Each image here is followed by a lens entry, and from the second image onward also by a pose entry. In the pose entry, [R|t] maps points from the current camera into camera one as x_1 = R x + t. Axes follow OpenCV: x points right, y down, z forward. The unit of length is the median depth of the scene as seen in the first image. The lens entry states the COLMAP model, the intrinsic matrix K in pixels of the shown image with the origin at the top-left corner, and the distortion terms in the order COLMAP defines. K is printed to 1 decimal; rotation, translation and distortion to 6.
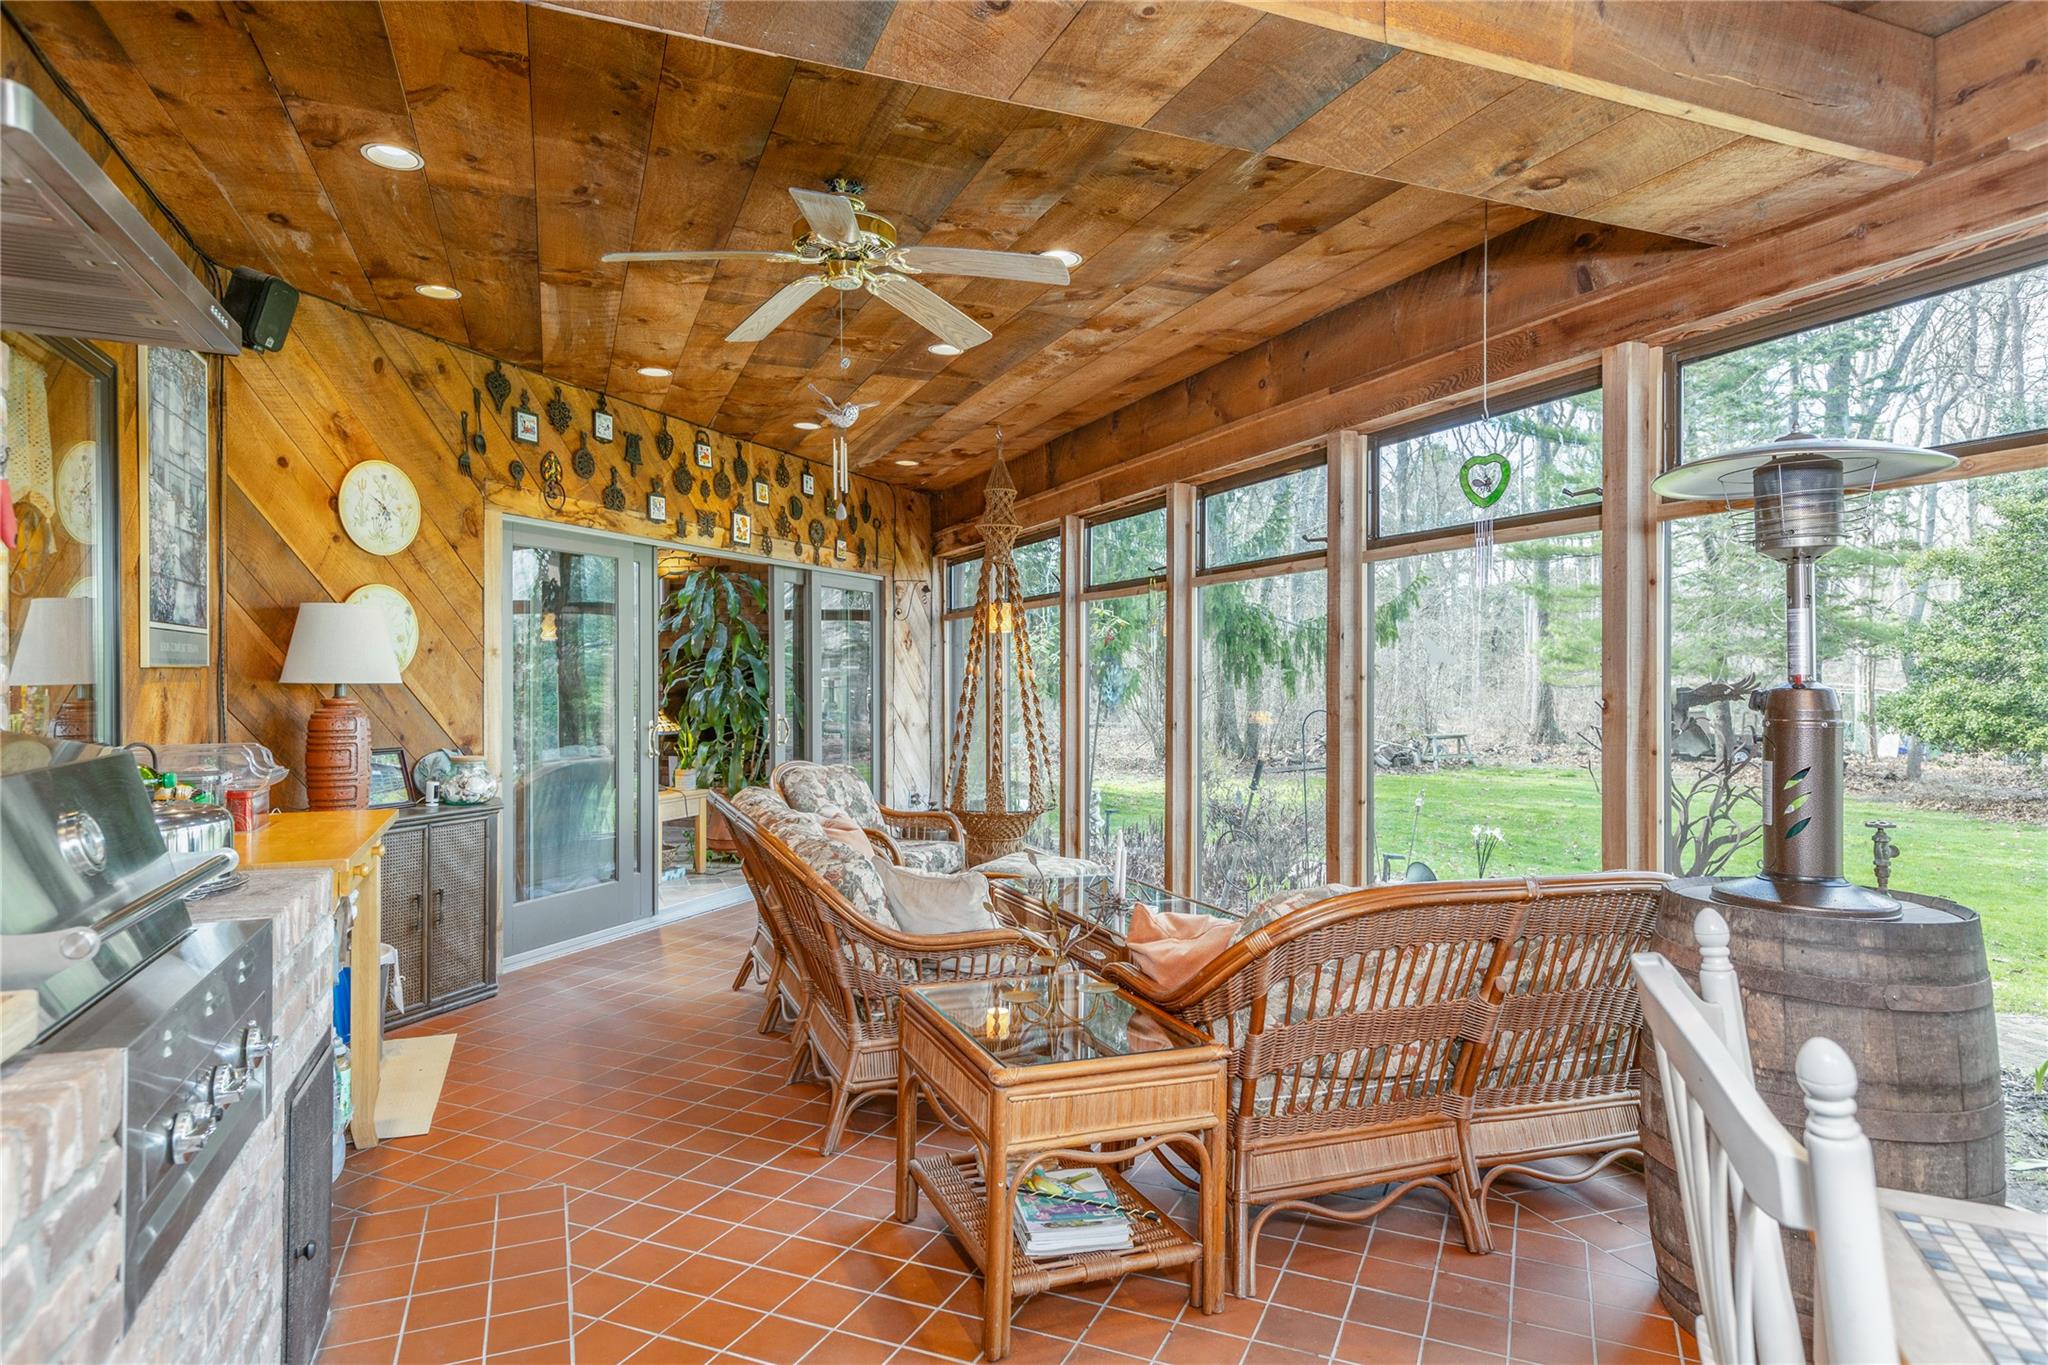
lens RADIAL K [[1197.1, 0, 1025.0], [0, 1197.1, 675.7], [0, 0, 1]] dist [0.003089, 0.000358]
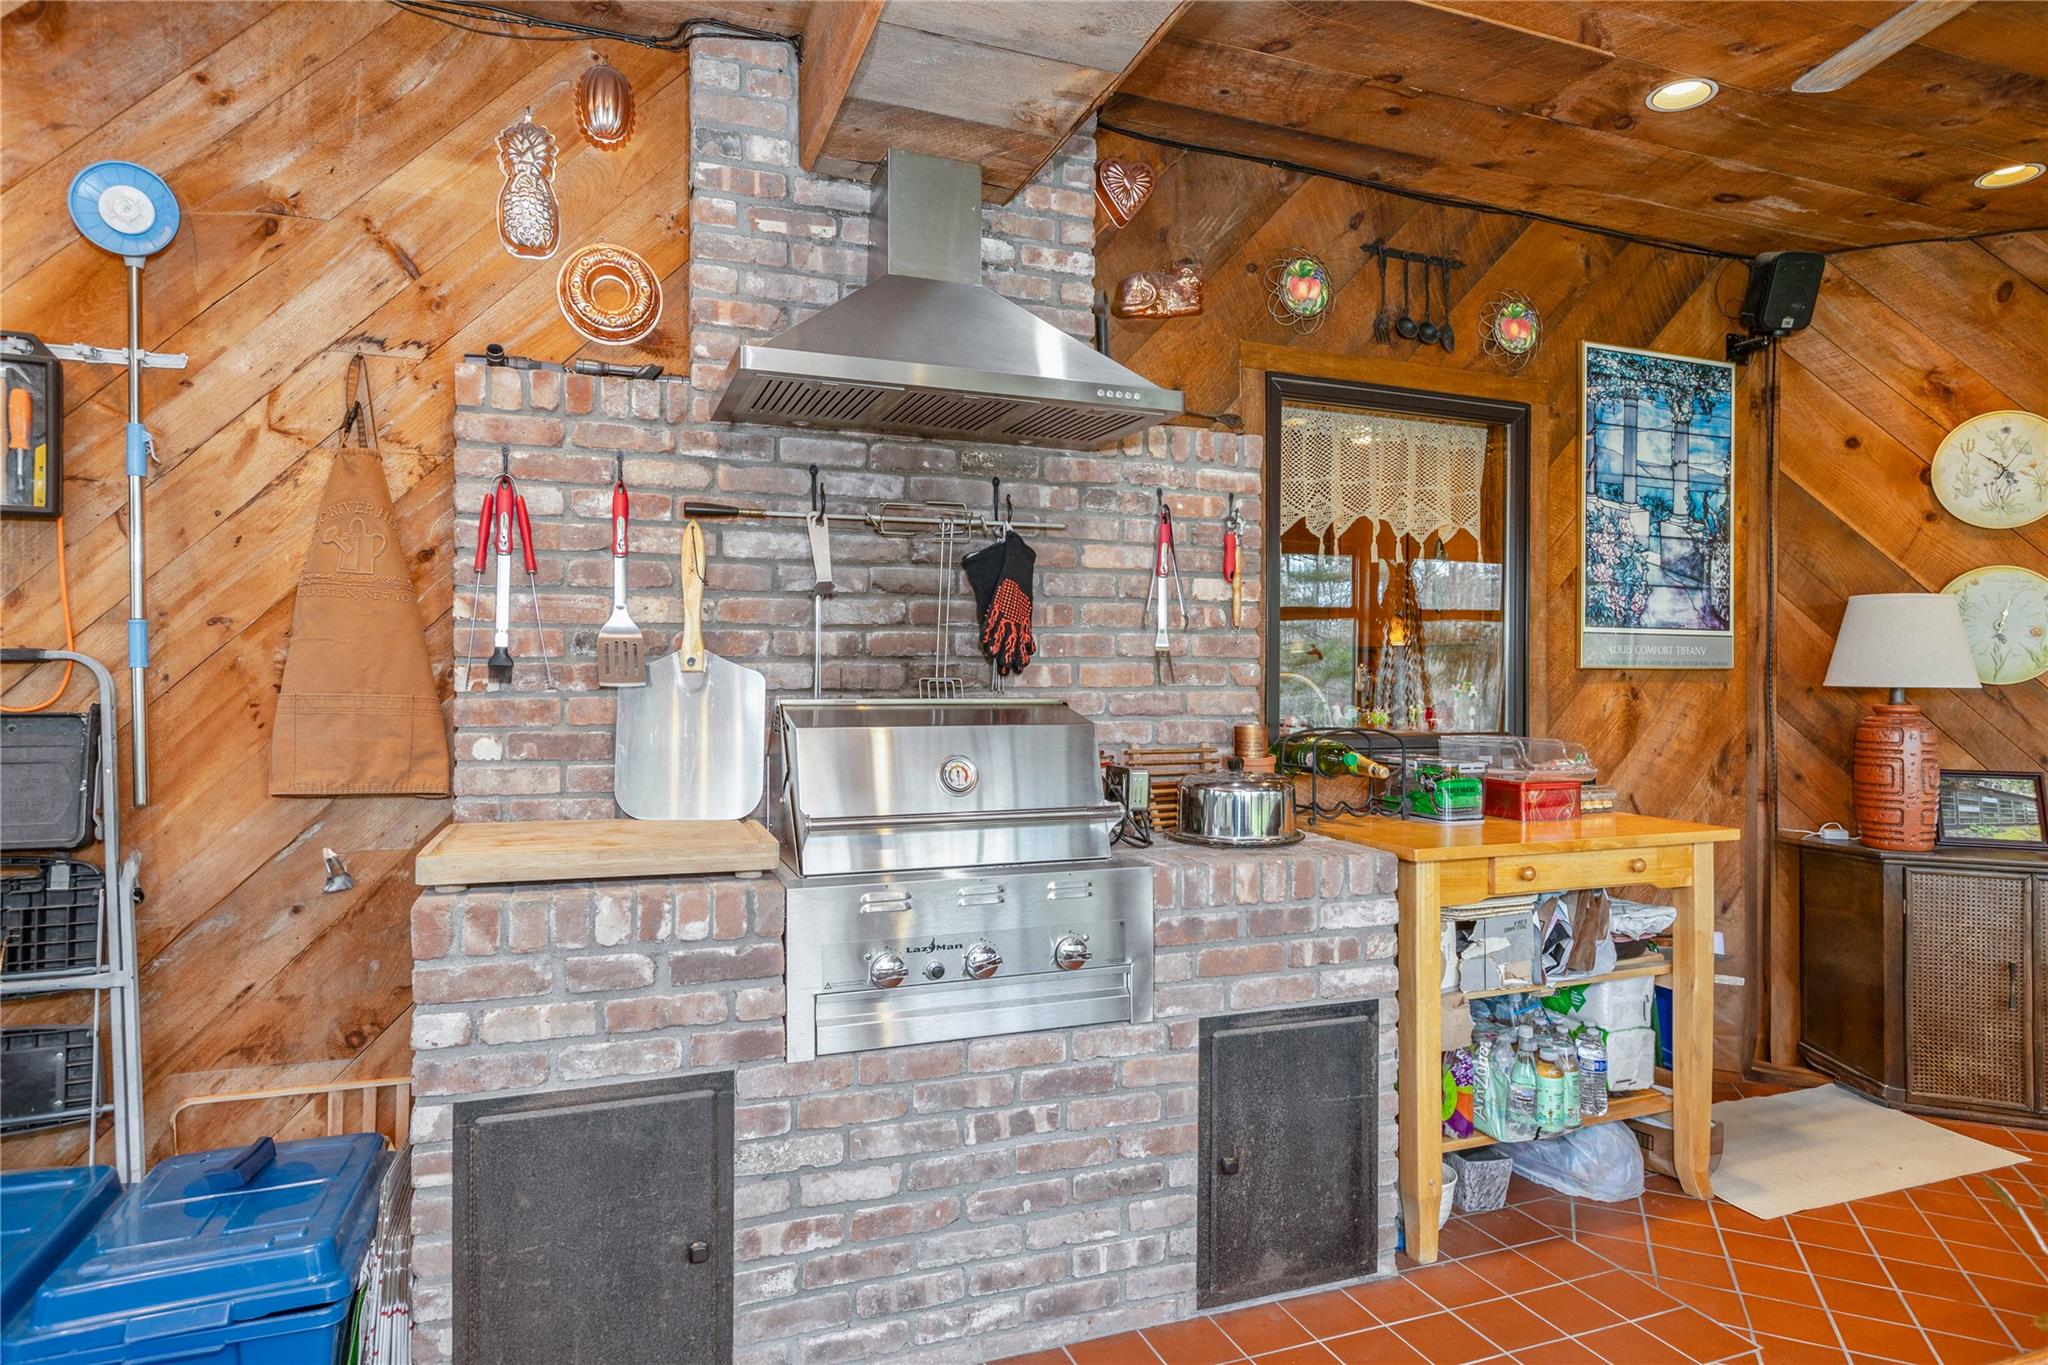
lens RADIAL K [[1078.4, 0, 1021.1], [0, 1078.4, 679.5], [0, 0, 1]] dist [0.002487, 0.000709]
pose [[-0.026366, 0.004111, -0.999644, 0.218382], [-0.010547, 0.999935, 0.004390, 0.003987], [0.999597, 0.010659, -0.026321, 0.396900]]
